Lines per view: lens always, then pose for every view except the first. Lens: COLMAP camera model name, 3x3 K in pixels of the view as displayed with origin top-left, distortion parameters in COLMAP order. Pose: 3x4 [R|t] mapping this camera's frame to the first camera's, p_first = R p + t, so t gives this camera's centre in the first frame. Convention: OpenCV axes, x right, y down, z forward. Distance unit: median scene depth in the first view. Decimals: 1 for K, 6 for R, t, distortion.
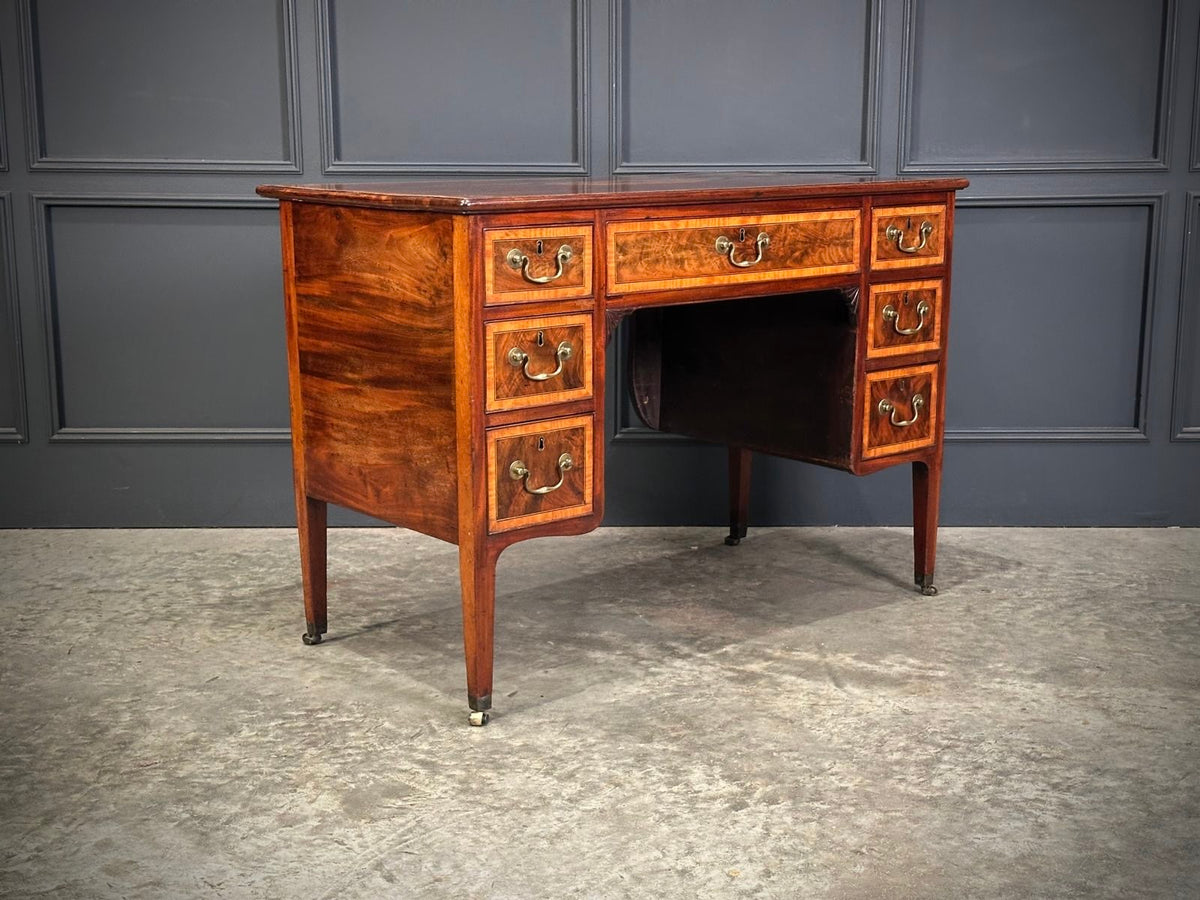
lens RADIAL K [[1642.5, 0, 605.7], [0, 1642.5, 461.7], [0, 0, 1]] dist [0.148416, -0.119533]
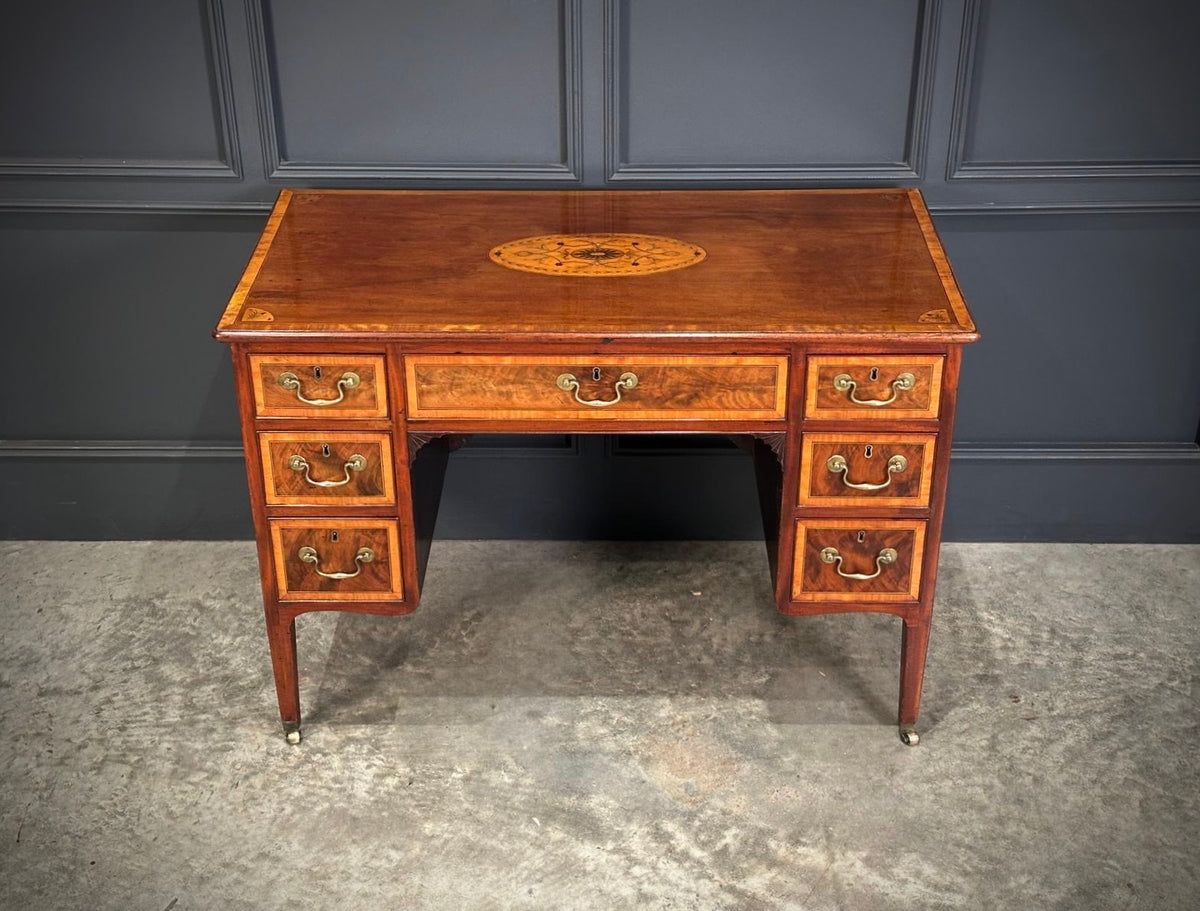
lens RADIAL K [[1666.8, 0, 600.4], [0, 1666.8, 459.5], [0, 0, 1]] dist [0.195306, -0.412173]
pose [[0.999932, 0.002668, -0.011339, 0.013718], [0.001065, 0.948394, 0.317094, -0.419006], [0.011599, -0.317085, 0.948326, 0.187199]]
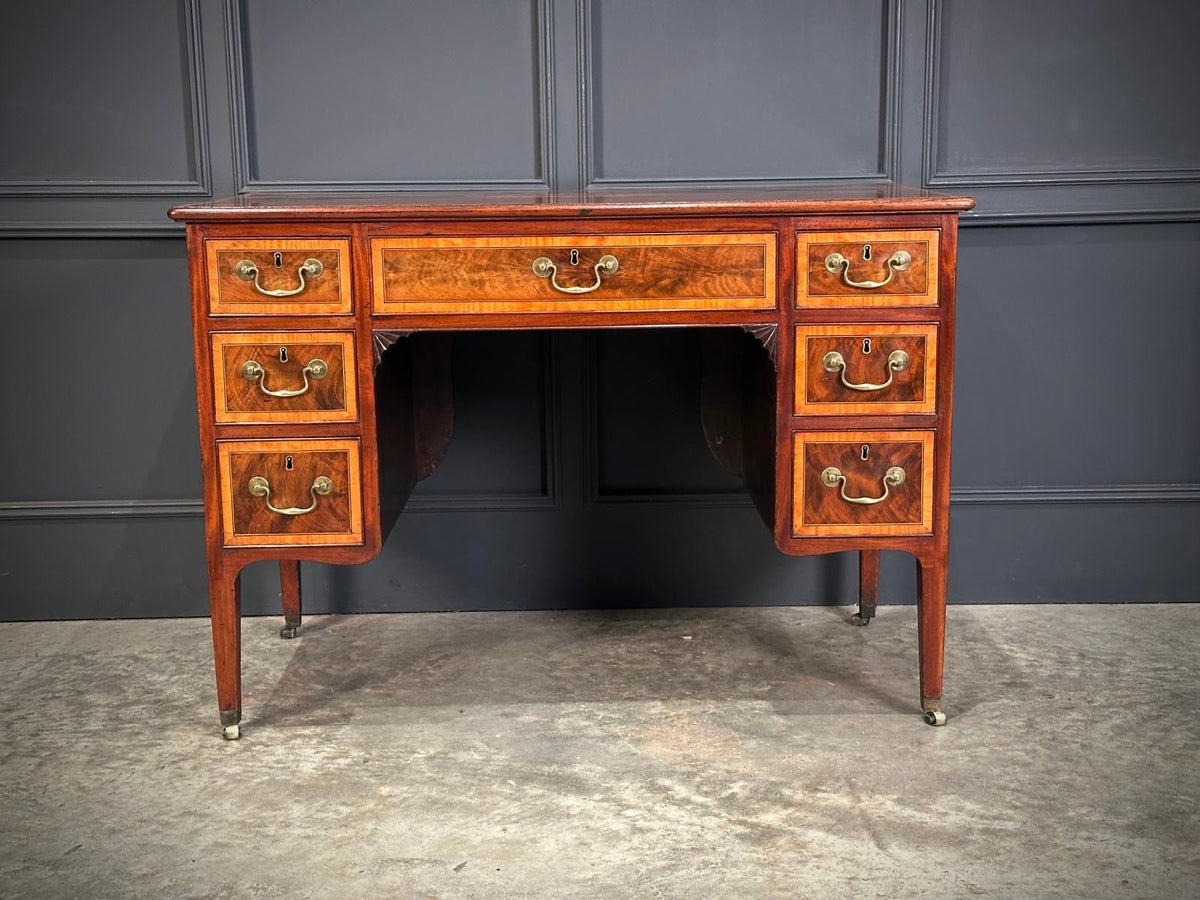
lens RADIAL K [[1641.6, 0, 600.0], [0, 1641.6, 450.0], [0, 0, 1]] dist [0.215628, -0.518577]
pose [[0.999862, -0.014382, 0.008350, 0.005252], [0.014503, 0.999788, -0.014585, -0.041696], [-0.008138, 0.014704, 0.999859, 0.219224]]
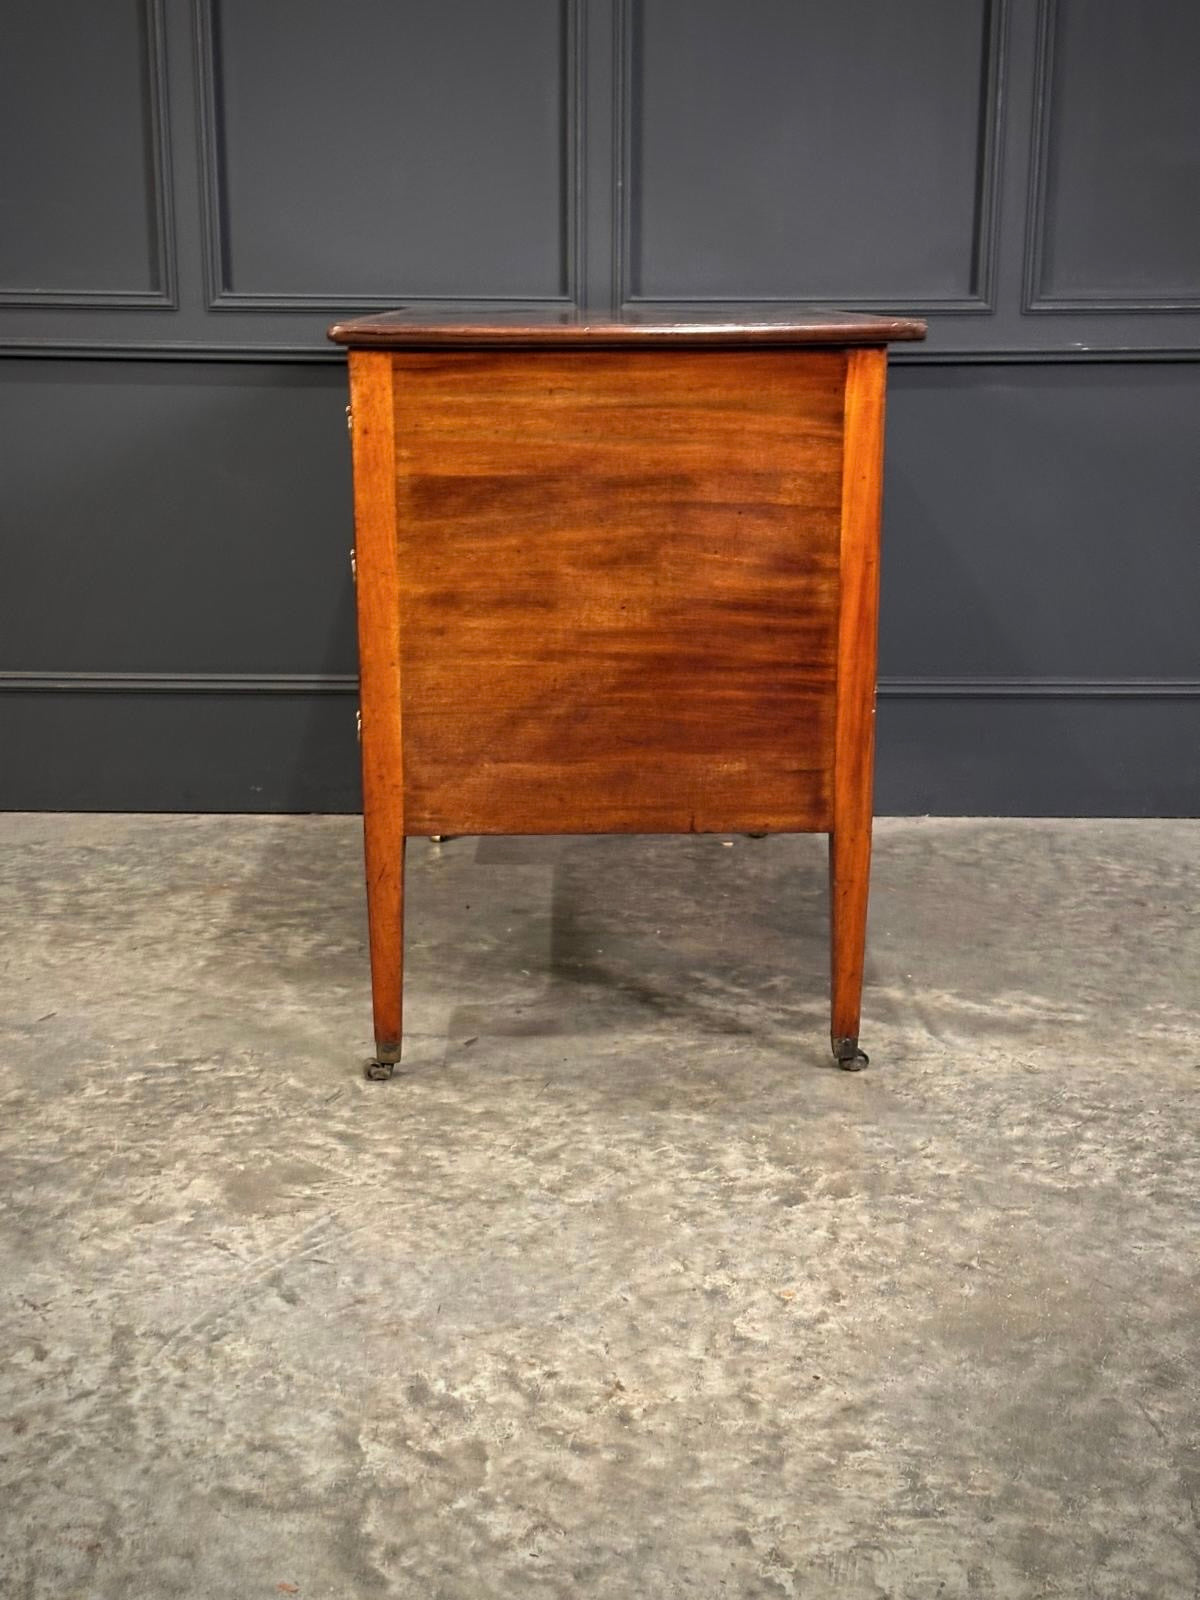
lens RADIAL K [[2190.1, 0, 587.6], [0, 2190.1, 842.6], [0, 0, 1]] dist [0.148416, -0.119533]
pose [[0.999953, 0.006945, -0.006816, -0.000721], [-0.006647, 0.999063, 0.042774, 0.015505], [0.007107, -0.042727, 0.999062, 0.065582]]
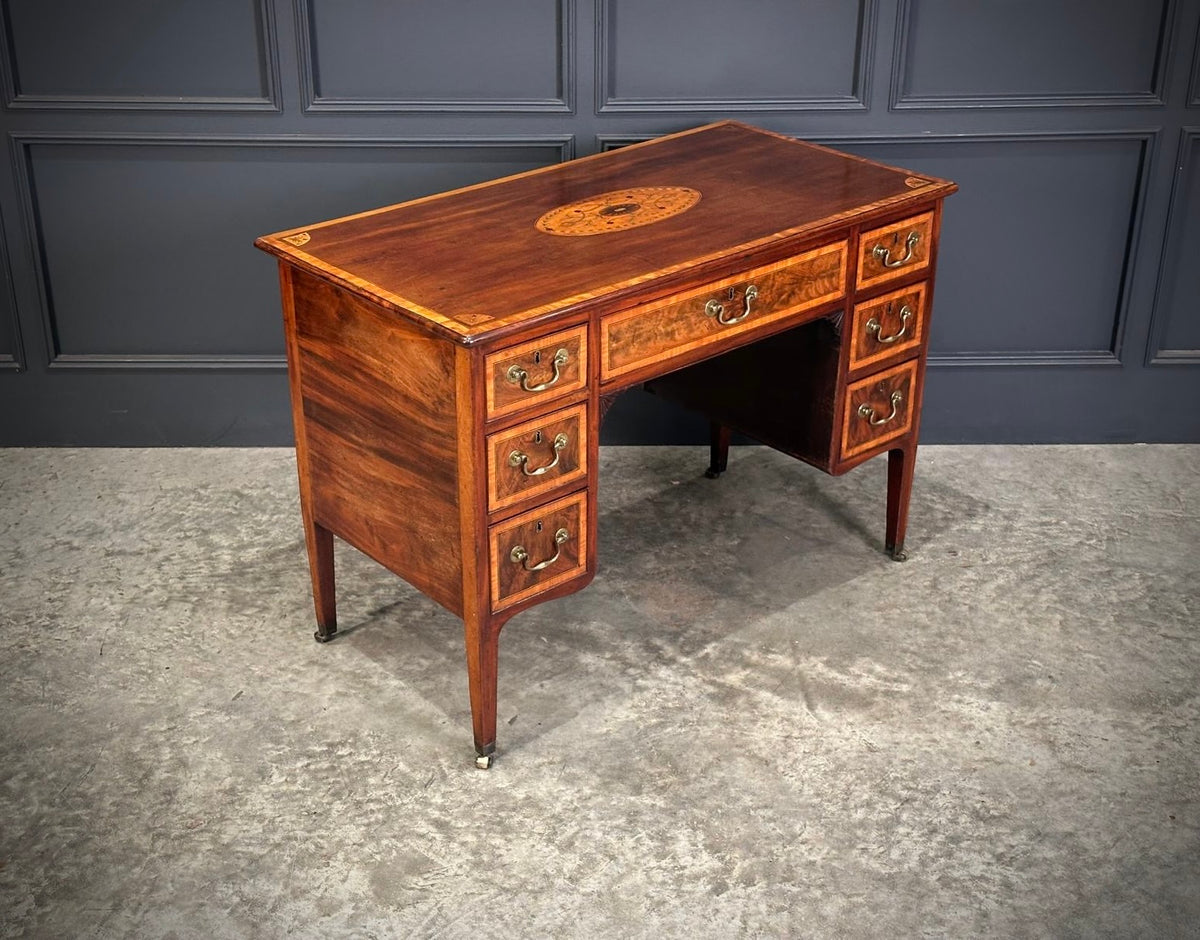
lens RADIAL K [[1712.5, 0, 564.6], [0, 1712.5, 473.3], [0, 0, 1]] dist [0.138056, -0.033654]
pose [[0.999995, -0.002567, -0.001758, -0.019577], [0.002937, 0.965158, 0.261650, -0.316943], [0.001026, -0.261654, 0.965161, -0.060602]]
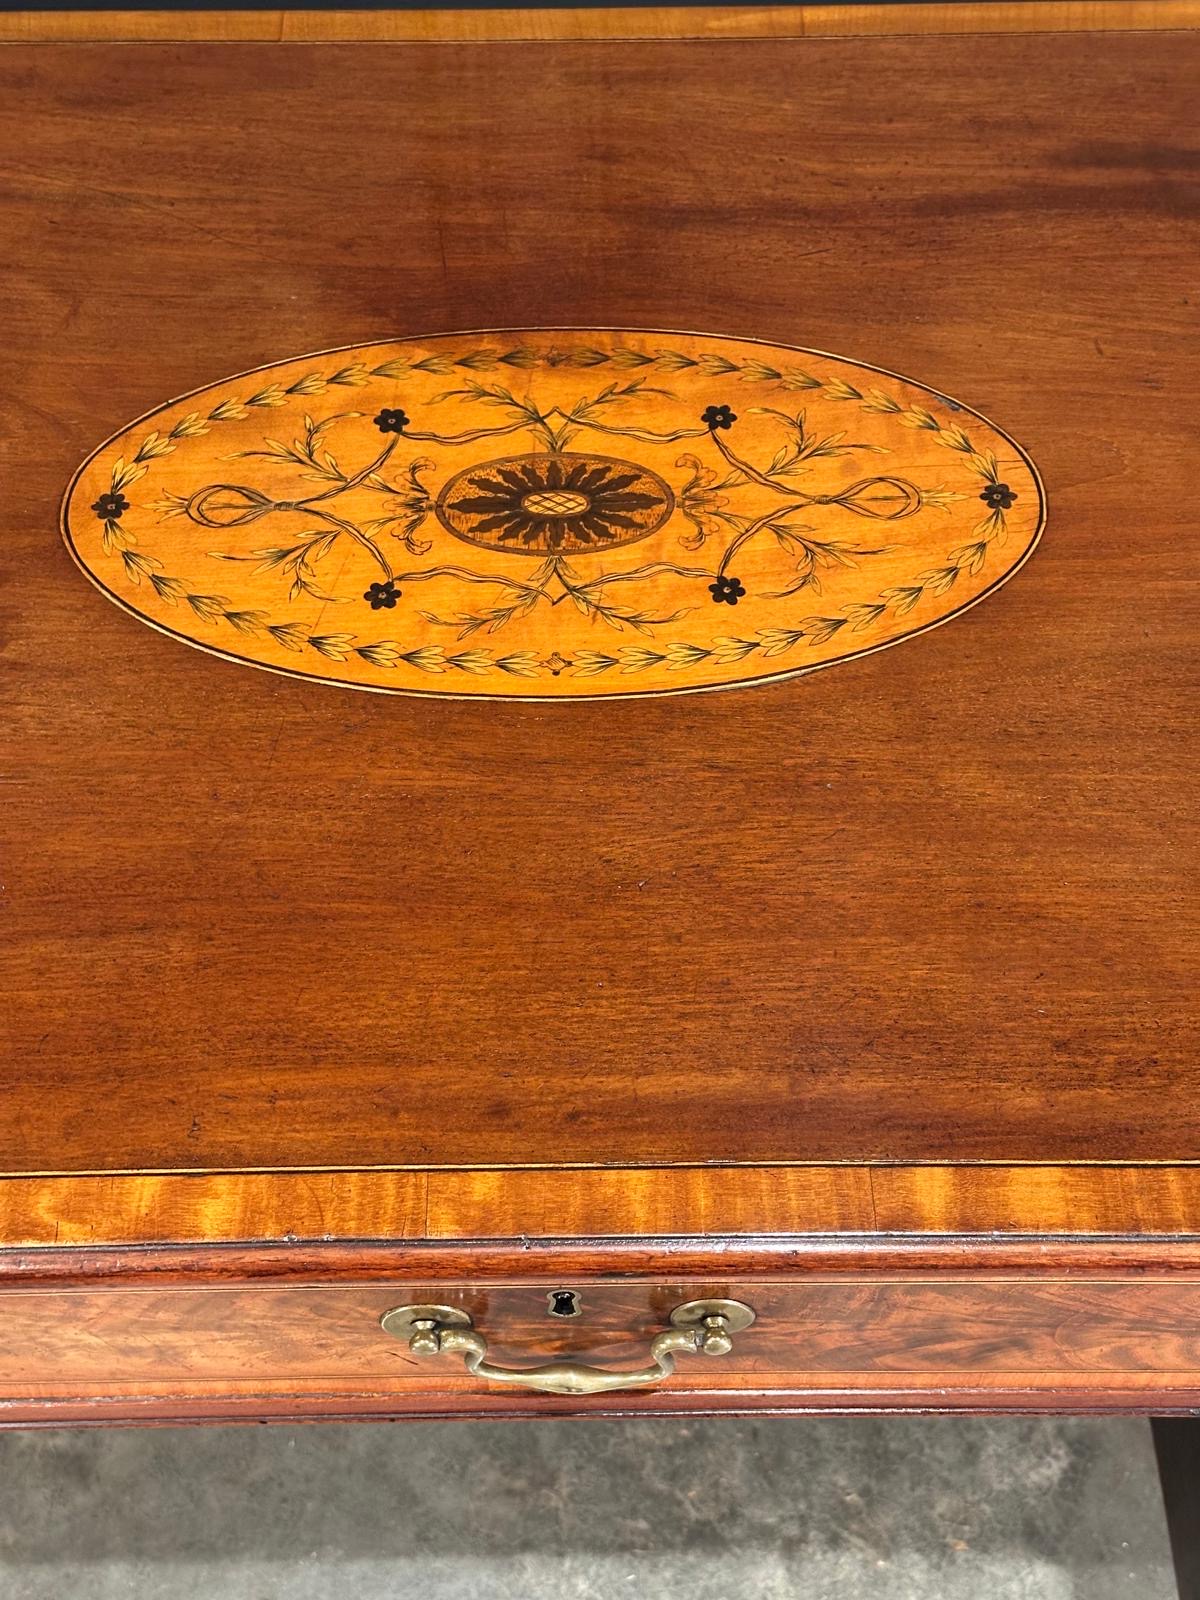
lens RADIAL K [[2219.9, 0, 608.6], [0, 2219.9, 798.7], [0, 0, 1]] dist [0.185020, -0.360515]
pose [[0.999897, -0.010093, 0.010246, 0.003661], [0.000137, 0.719037, 0.694972, -0.397762], [-0.014381, -0.694899, 0.718964, 0.961271]]
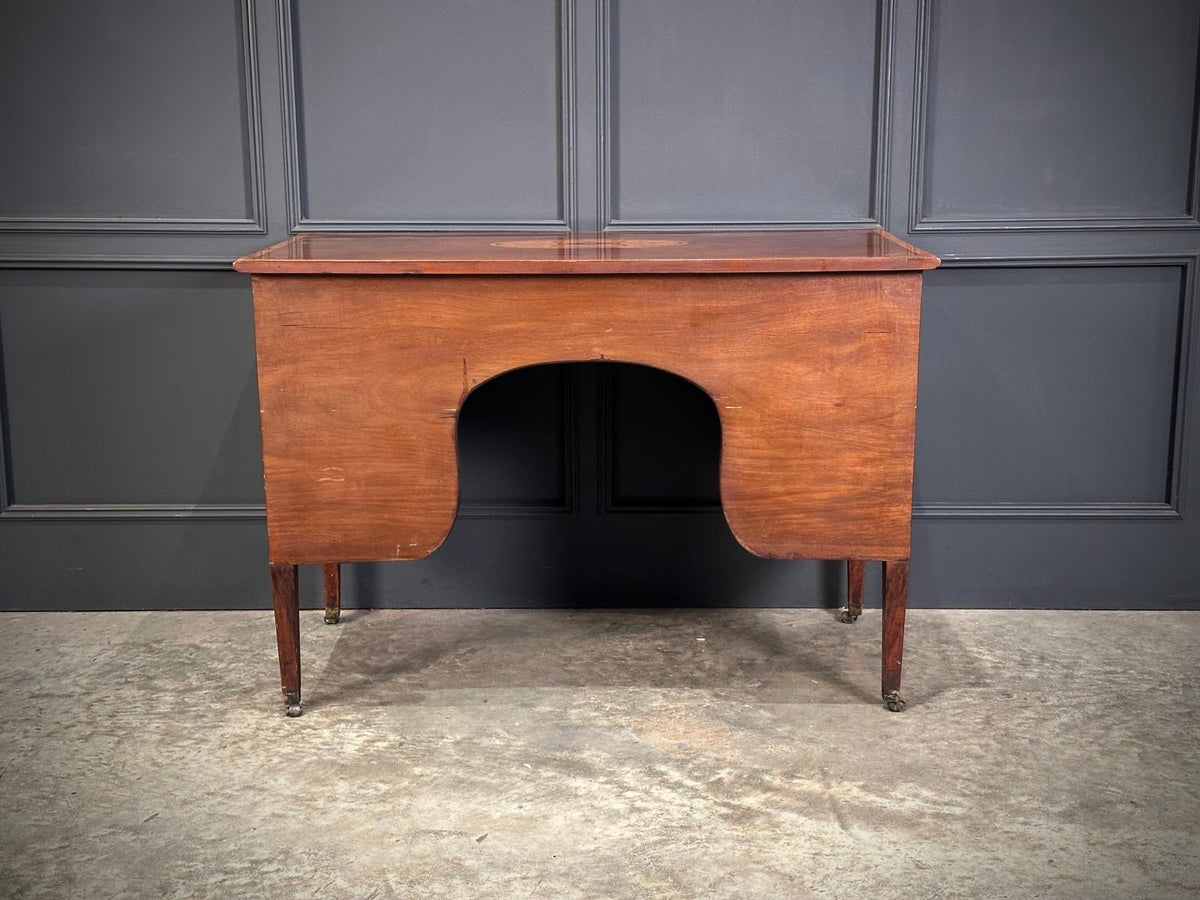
lens RADIAL K [[1641.6, 0, 601.4], [0, 1641.6, 466.0], [0, 0, 1]] dist [0.202307, -0.460426]
pose [[0.999953, -0.001066, -0.009637, 0.017810], [0.001176, 0.999933, 0.011476, -0.072811], [0.009624, -0.011487, 0.999888, 0.097012]]
